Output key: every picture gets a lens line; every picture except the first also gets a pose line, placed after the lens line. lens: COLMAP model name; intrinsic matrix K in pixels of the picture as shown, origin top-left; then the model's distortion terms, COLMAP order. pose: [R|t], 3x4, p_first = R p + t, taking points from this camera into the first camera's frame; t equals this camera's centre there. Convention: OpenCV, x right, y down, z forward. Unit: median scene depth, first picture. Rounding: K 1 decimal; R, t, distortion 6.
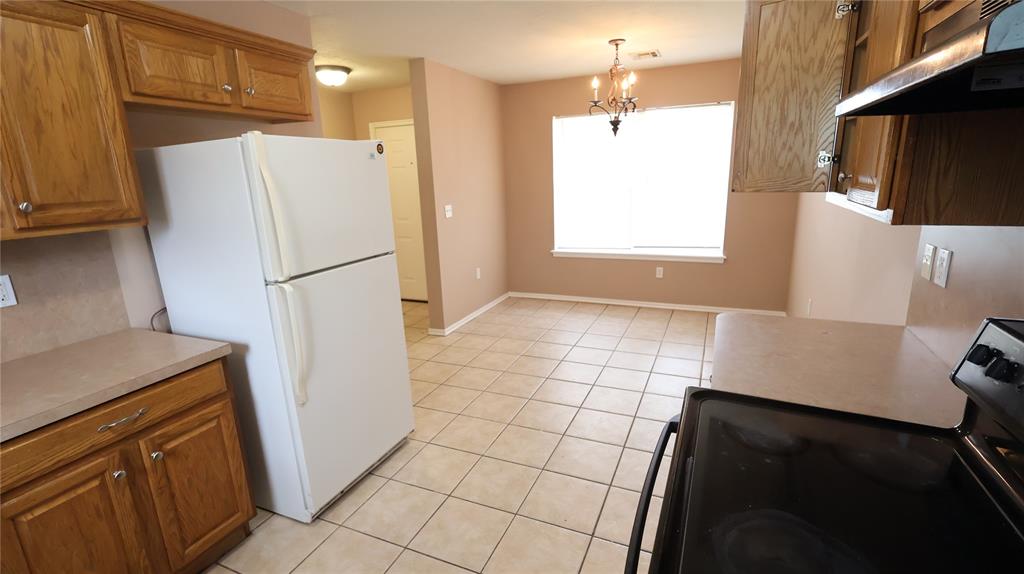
lens RADIAL K [[467.5, 0, 512.0], [0, 467.5, 287.0], [0, 0, 1]] dist [0.001675, -0.000127]
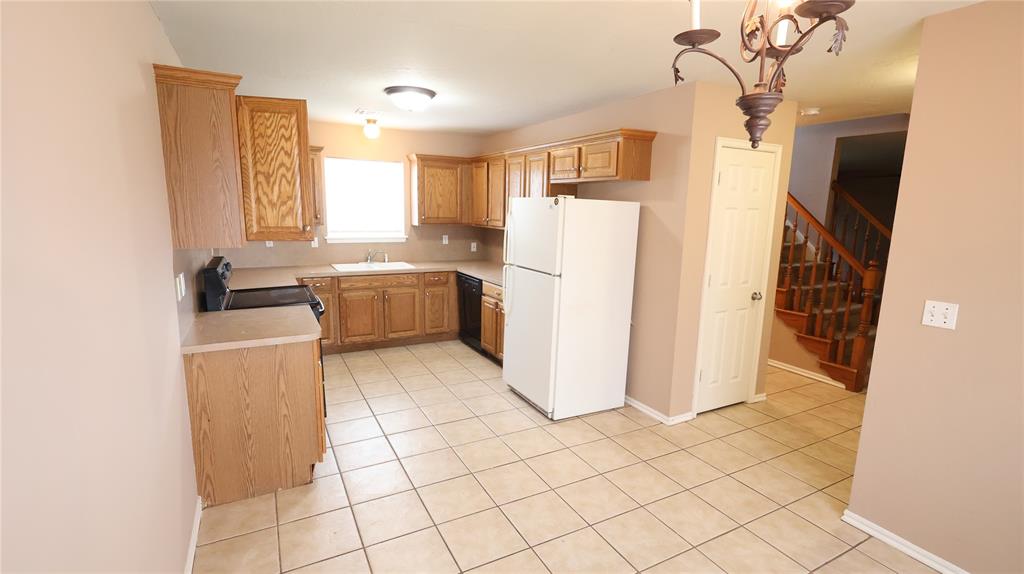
lens RADIAL K [[467.5, 0, 512.0], [0, 467.5, 287.0], [0, 0, 1]] dist [0.001675, -0.000127]
pose [[-0.619079, 0.152052, -0.770468, 0.527323], [-0.186209, 0.924679, 0.332107, -0.284136], [0.762933, 0.349069, -0.544136, 0.997164]]
